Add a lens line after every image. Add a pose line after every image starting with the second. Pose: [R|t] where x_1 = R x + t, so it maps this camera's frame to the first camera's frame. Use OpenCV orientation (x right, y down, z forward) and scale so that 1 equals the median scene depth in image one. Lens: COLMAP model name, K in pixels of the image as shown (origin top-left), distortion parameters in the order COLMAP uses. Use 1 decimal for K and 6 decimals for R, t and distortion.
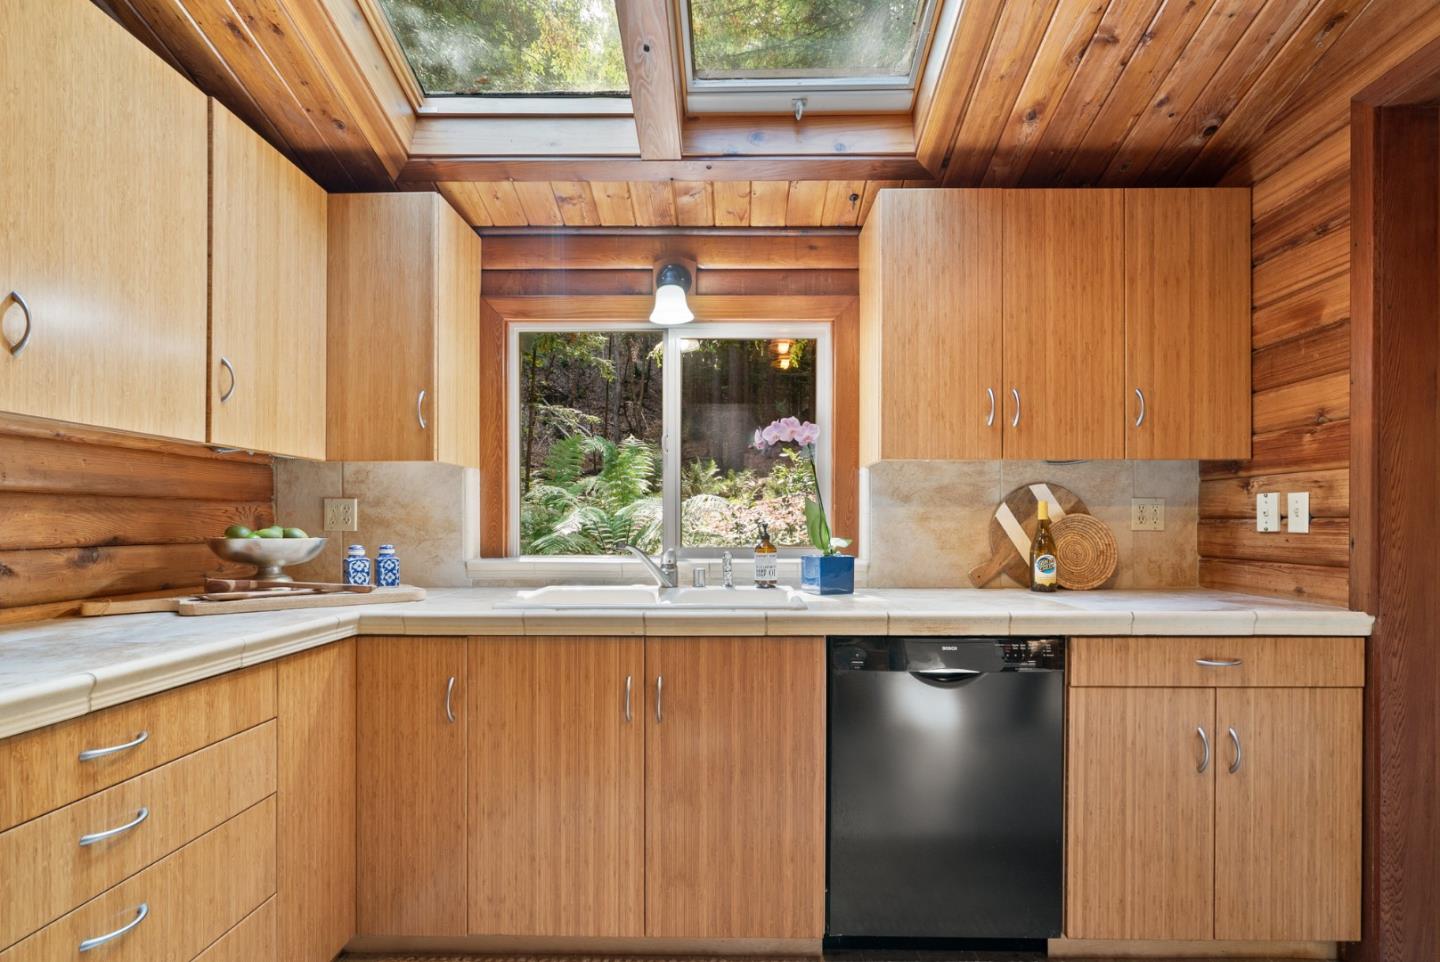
lens RADIAL K [[646.1, 0, 722.5], [0, 646.1, 526.5], [0, 0, 1]] dist [-0.002810, 0.001040]
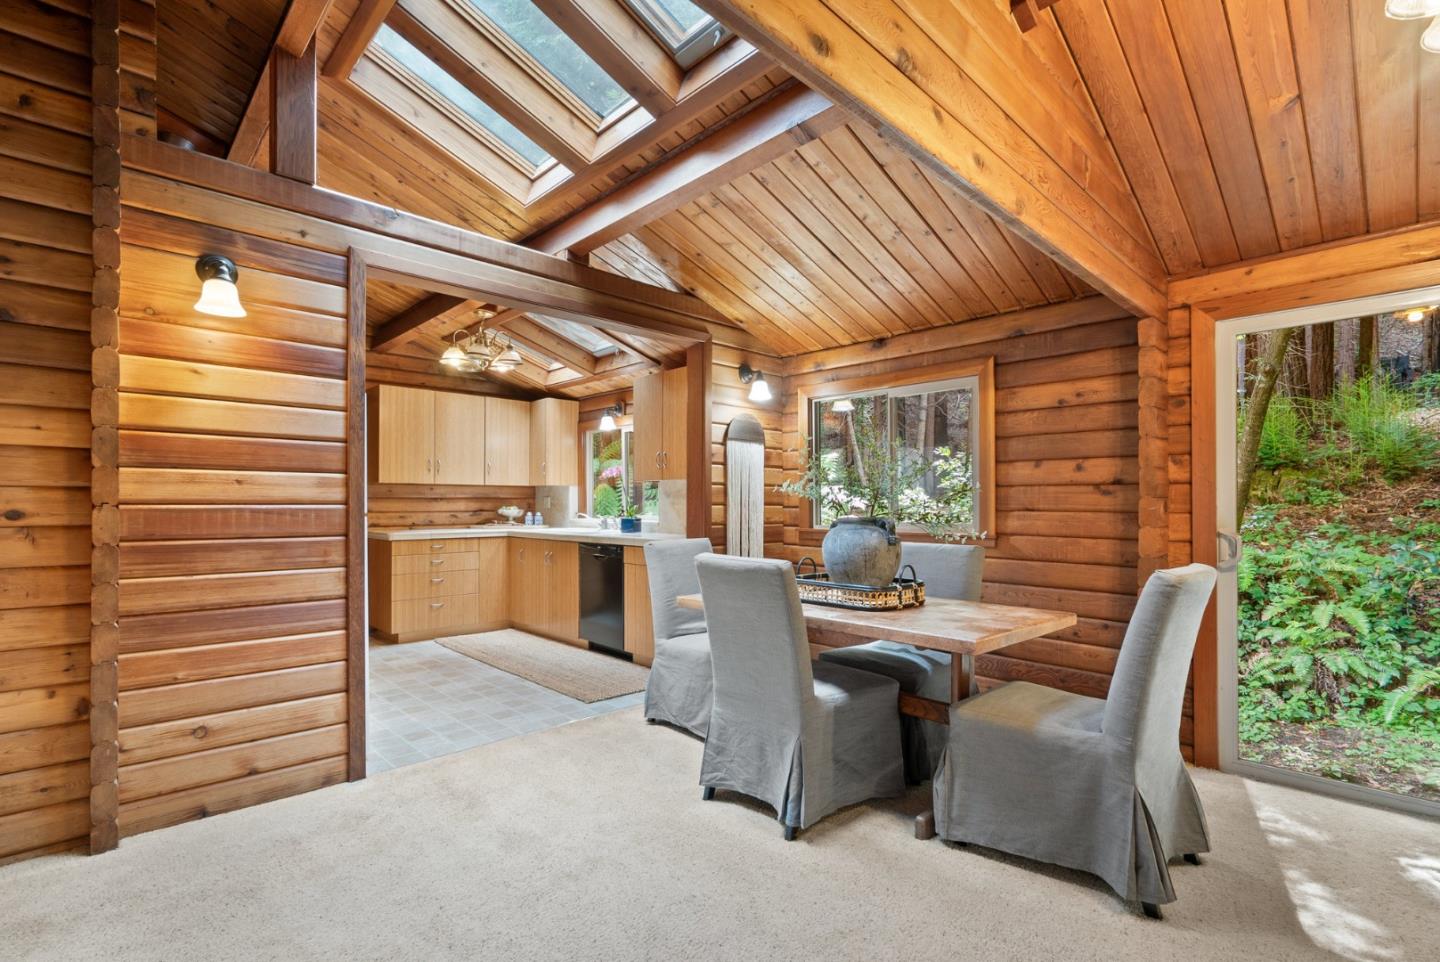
lens RADIAL K [[646.1, 0, 725.1], [0, 646.1, 489.8], [0, 0, 1]] dist [-0.002810, 0.001040]
pose [[0.715057, -0.013752, -0.698931, 2.673929], [-0.002416, 0.999752, -0.022142, -0.015877], [0.699062, 0.017522, 0.714846, -0.705741]]
